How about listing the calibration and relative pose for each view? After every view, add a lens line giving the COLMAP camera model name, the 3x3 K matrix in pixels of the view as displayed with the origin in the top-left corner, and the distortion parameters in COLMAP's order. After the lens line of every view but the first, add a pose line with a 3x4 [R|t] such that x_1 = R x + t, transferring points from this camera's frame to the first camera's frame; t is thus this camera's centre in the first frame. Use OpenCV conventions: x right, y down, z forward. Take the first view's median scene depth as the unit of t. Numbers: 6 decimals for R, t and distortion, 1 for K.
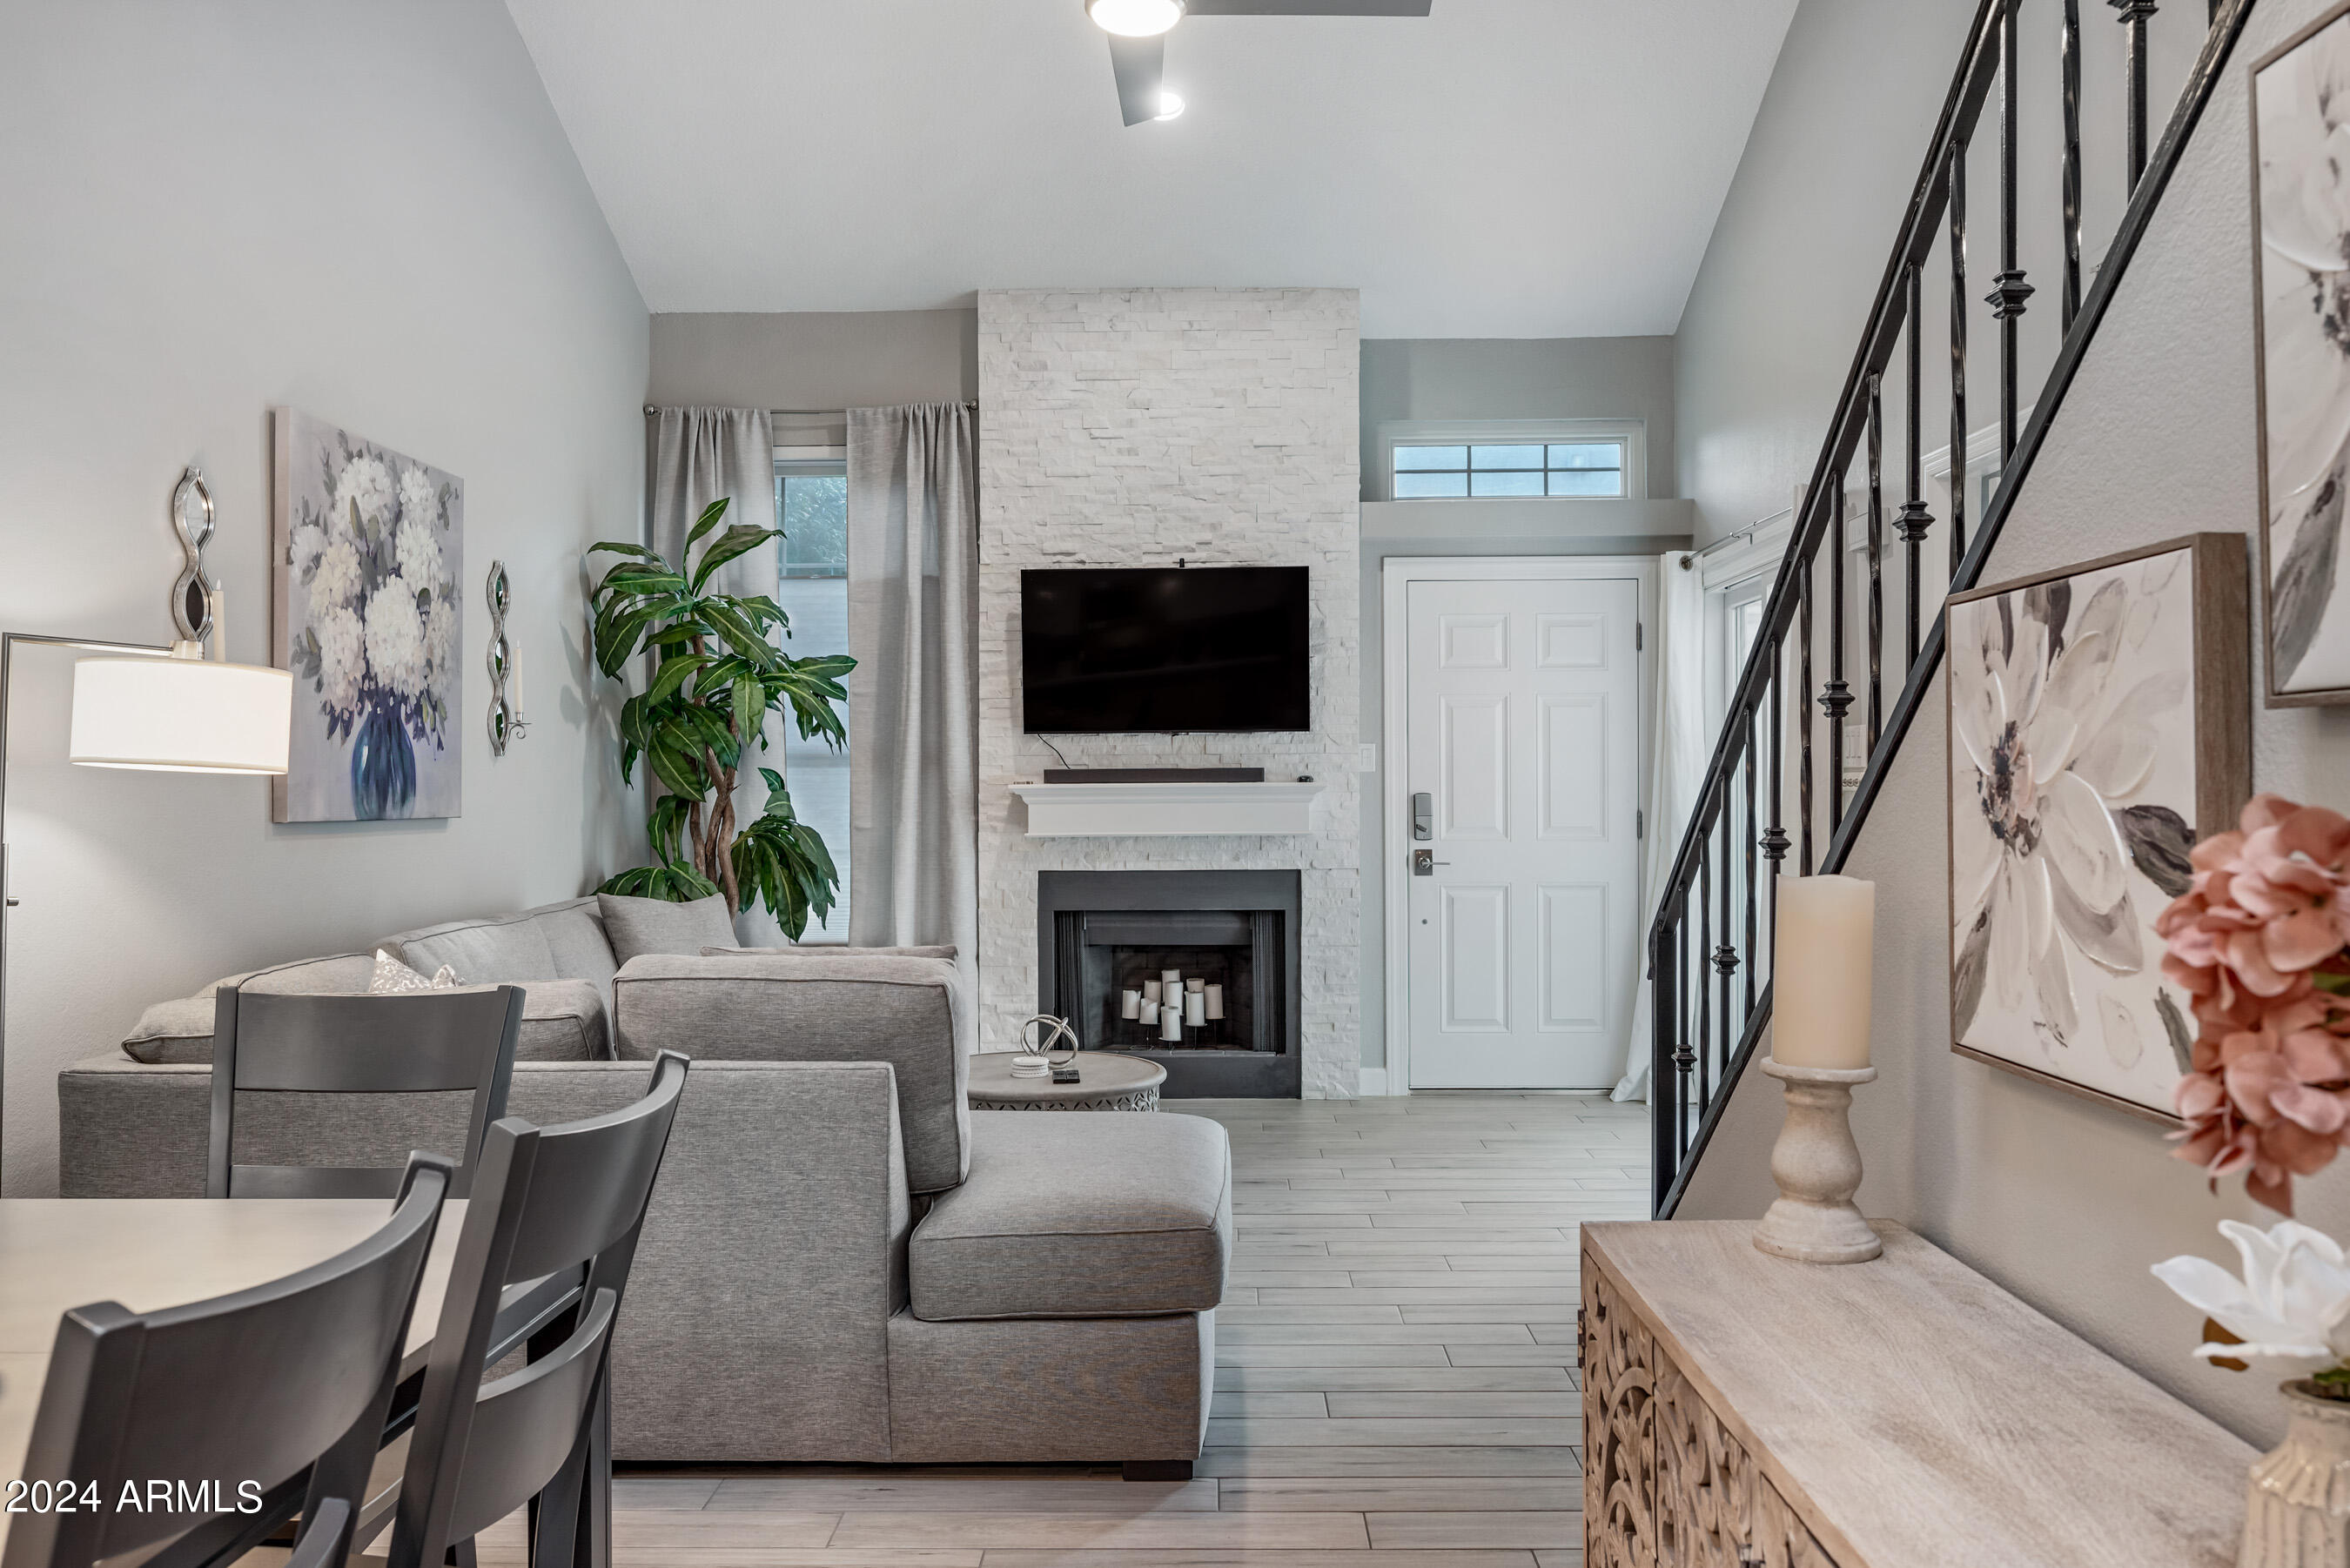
lens RADIAL K [[1815.1, 0, 1172.5], [0, 1815.1, 788.4], [0, 0, 1]] dist [-0.003808, 0.002848]
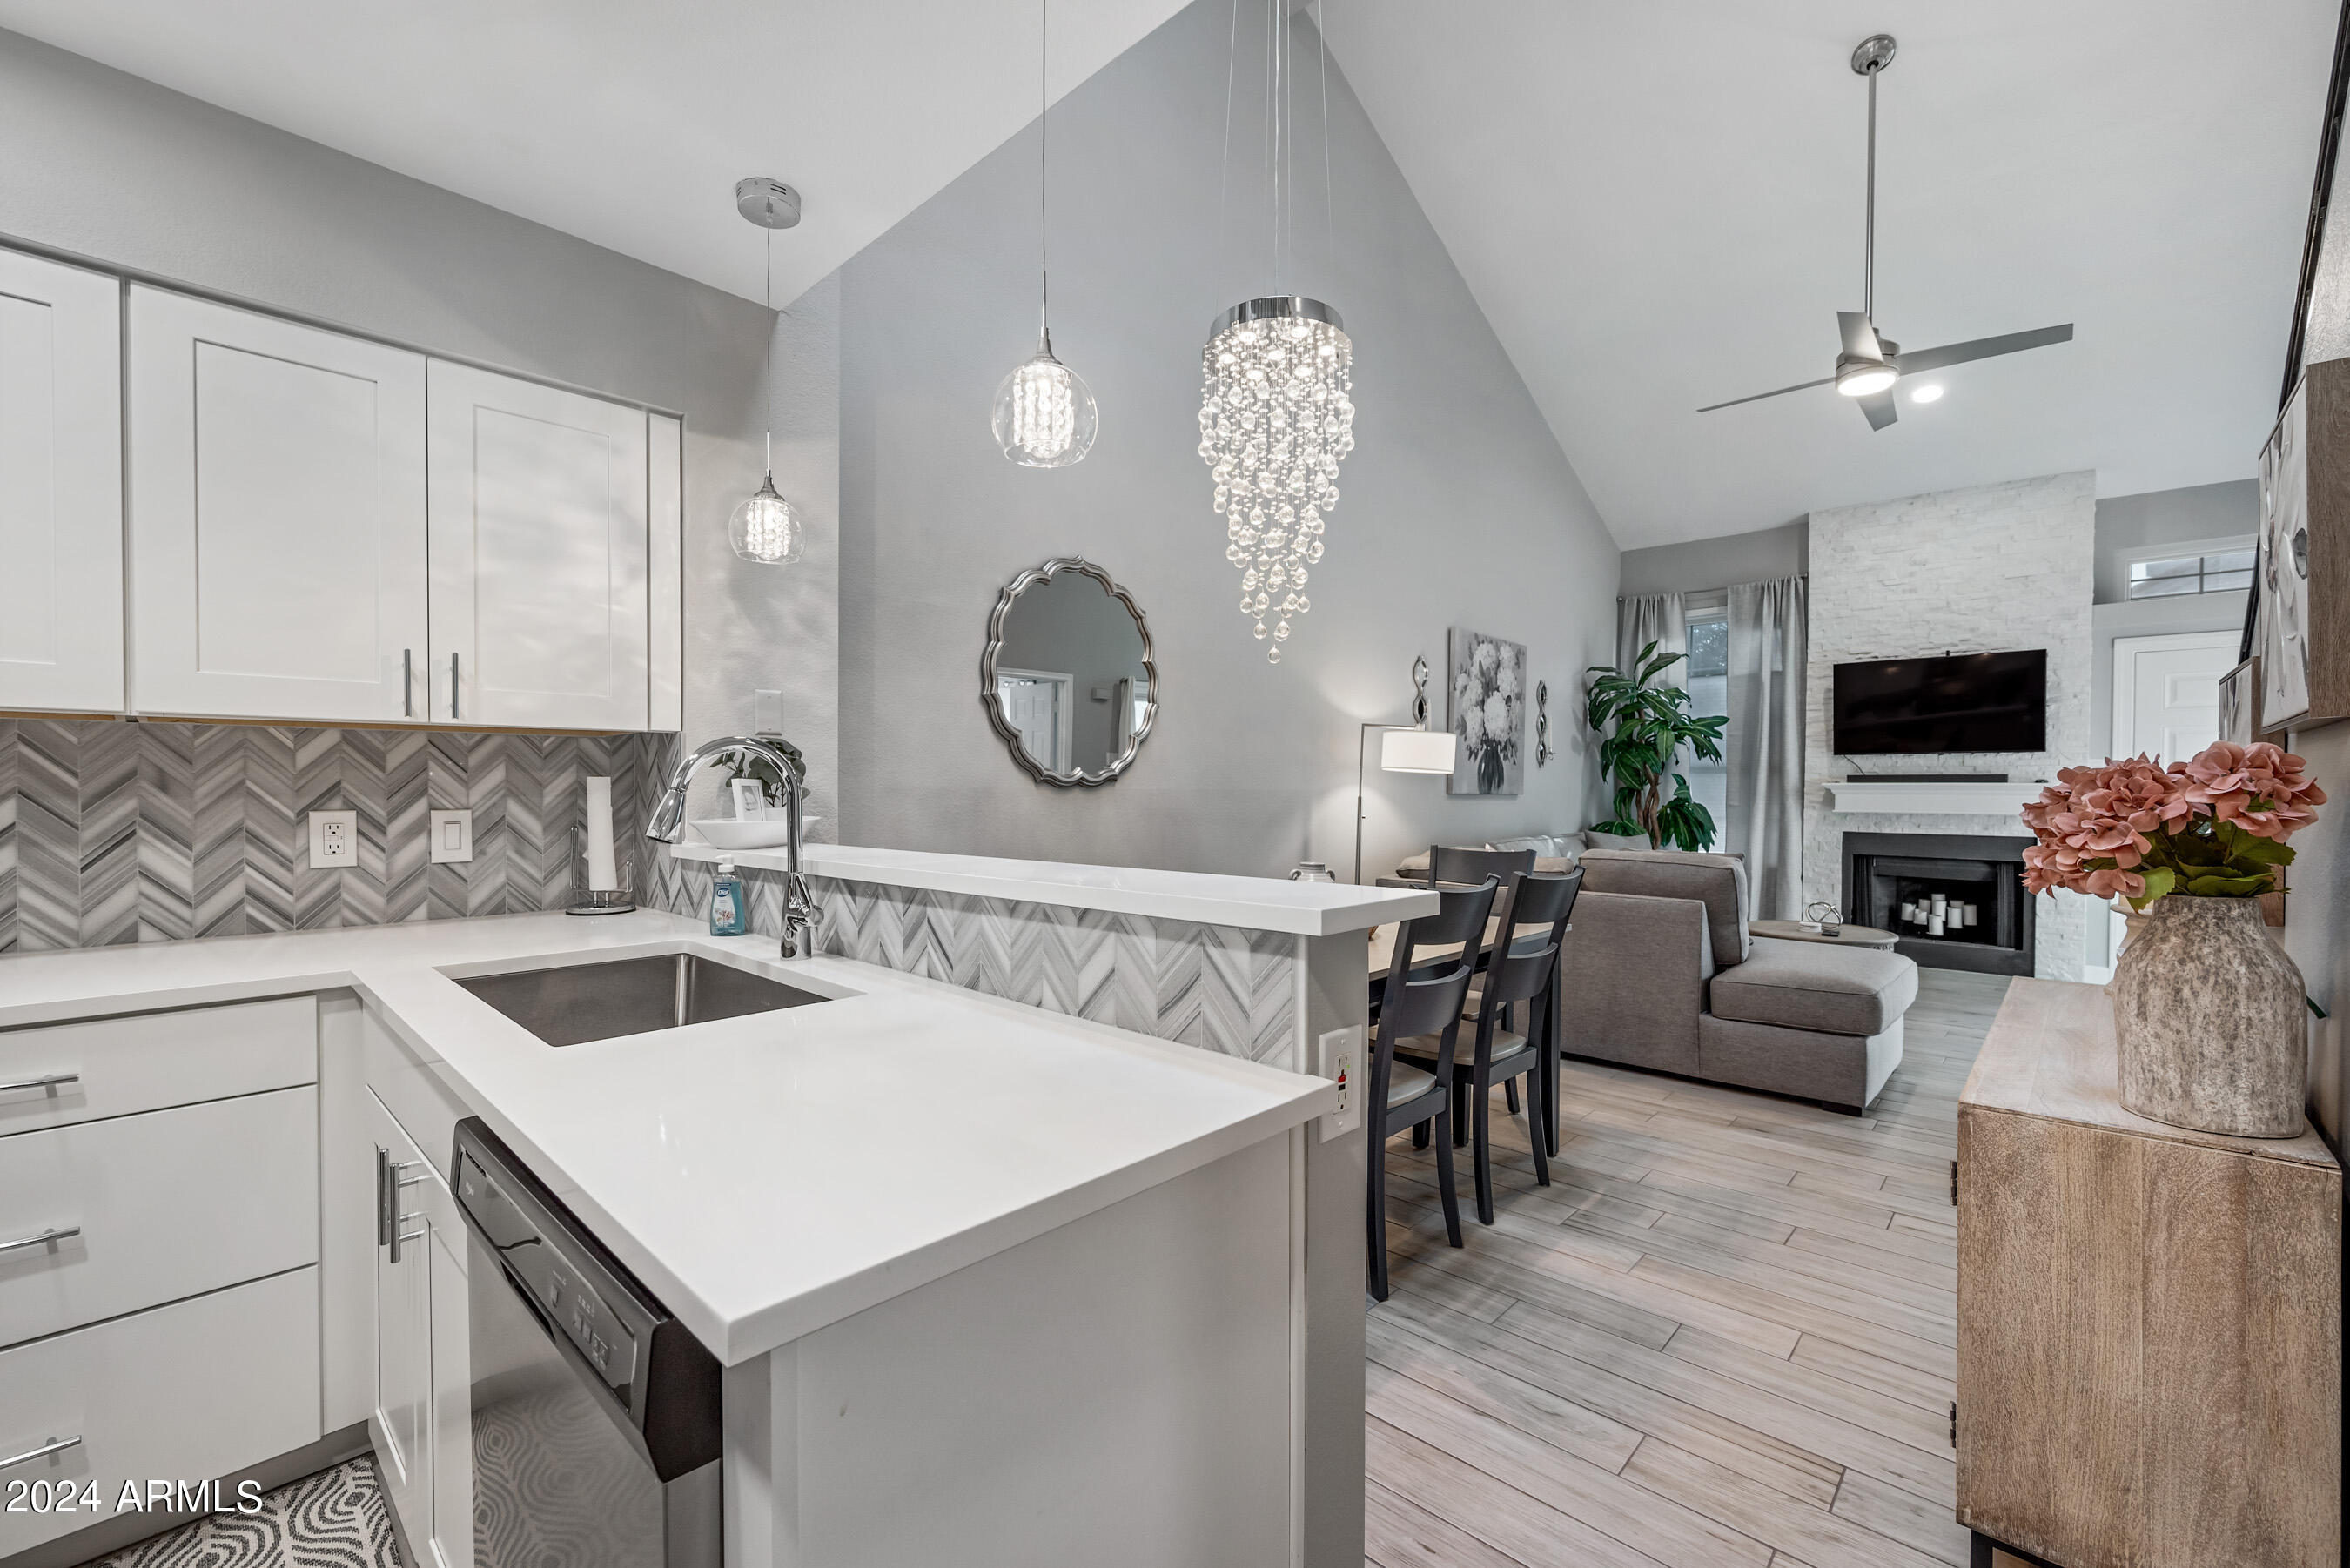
lens RADIAL K [[961.2, 0, 1175.7], [0, 961.2, 794.2], [0, 0, 1]] dist [-0.004459, 0.000166]
pose [[0.743325, 0.015583, -0.668749, 0.074077], [-0.011605, 0.999879, 0.010401, 0.006722], [0.668830, 0.000029, 0.743415, -0.156086]]
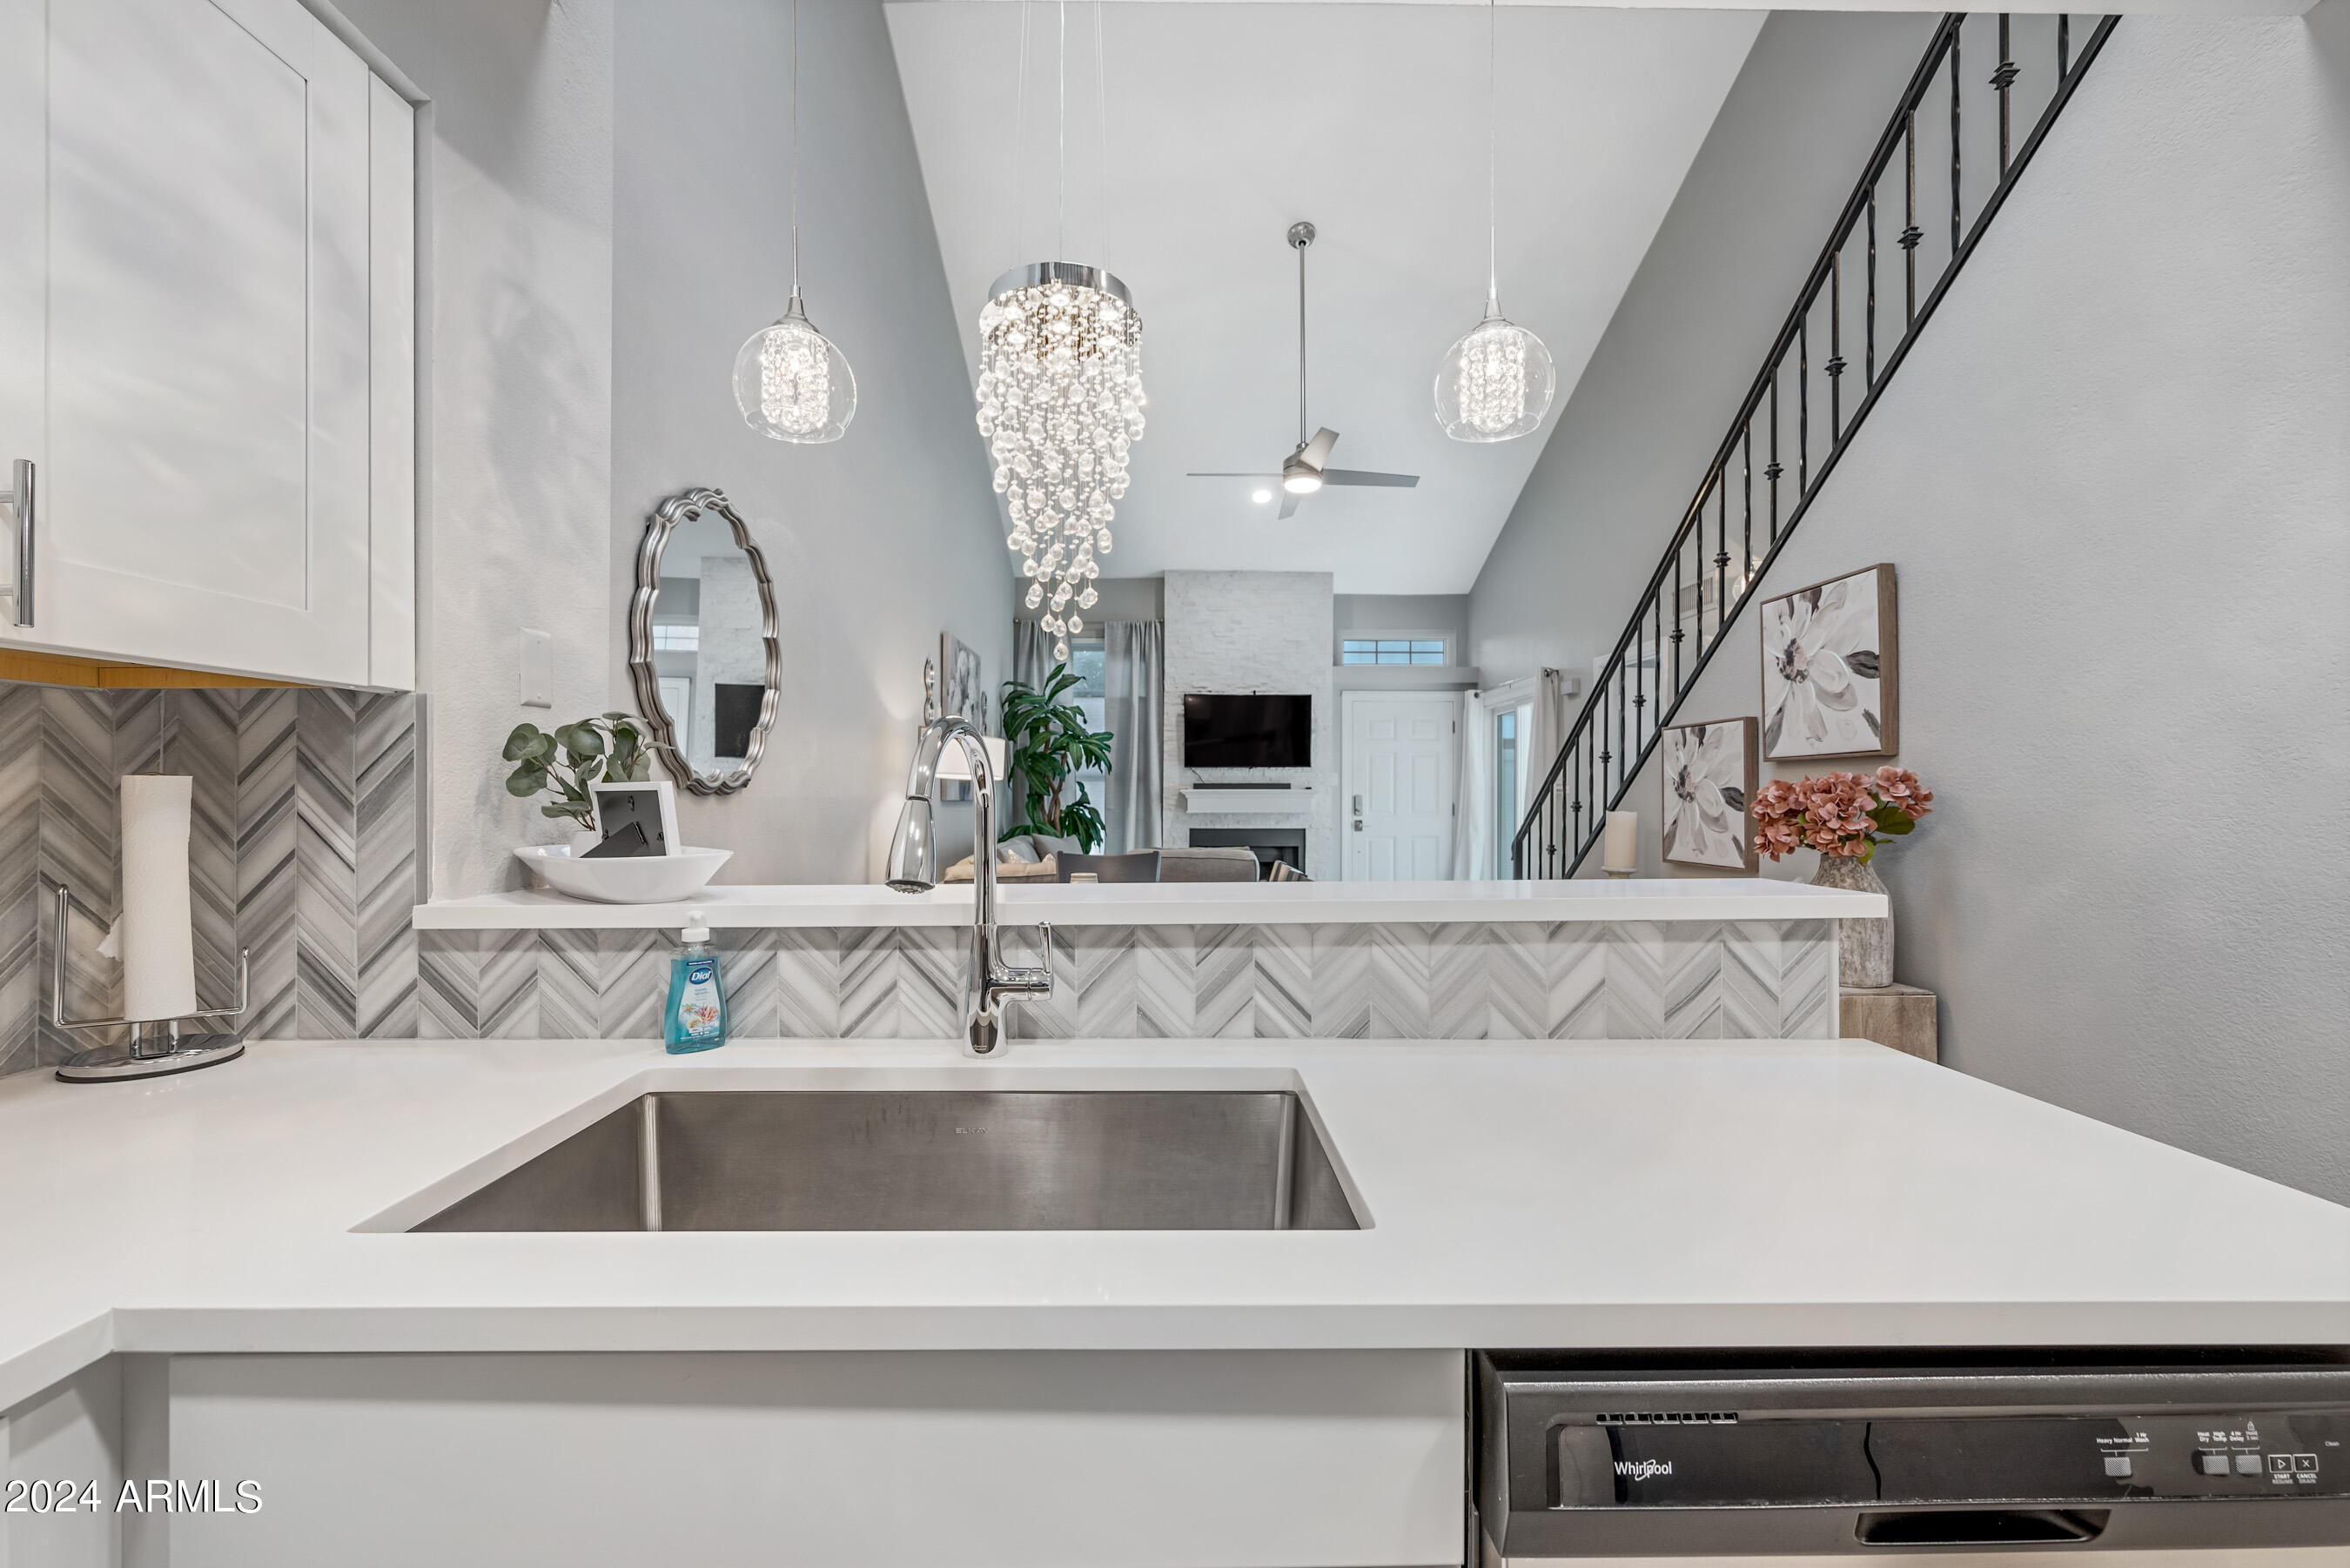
lens RADIAL K [[961.2, 0, 1165.8], [0, 961.2, 792.9], [0, 0, 1]] dist [-0.004459, 0.000166]
pose [[0.999518, 0.008311, 0.029924, -0.148130], [-0.008153, 0.999952, -0.005417, 0.008894], [-0.029968, 0.005170, 0.999537, -0.204988]]
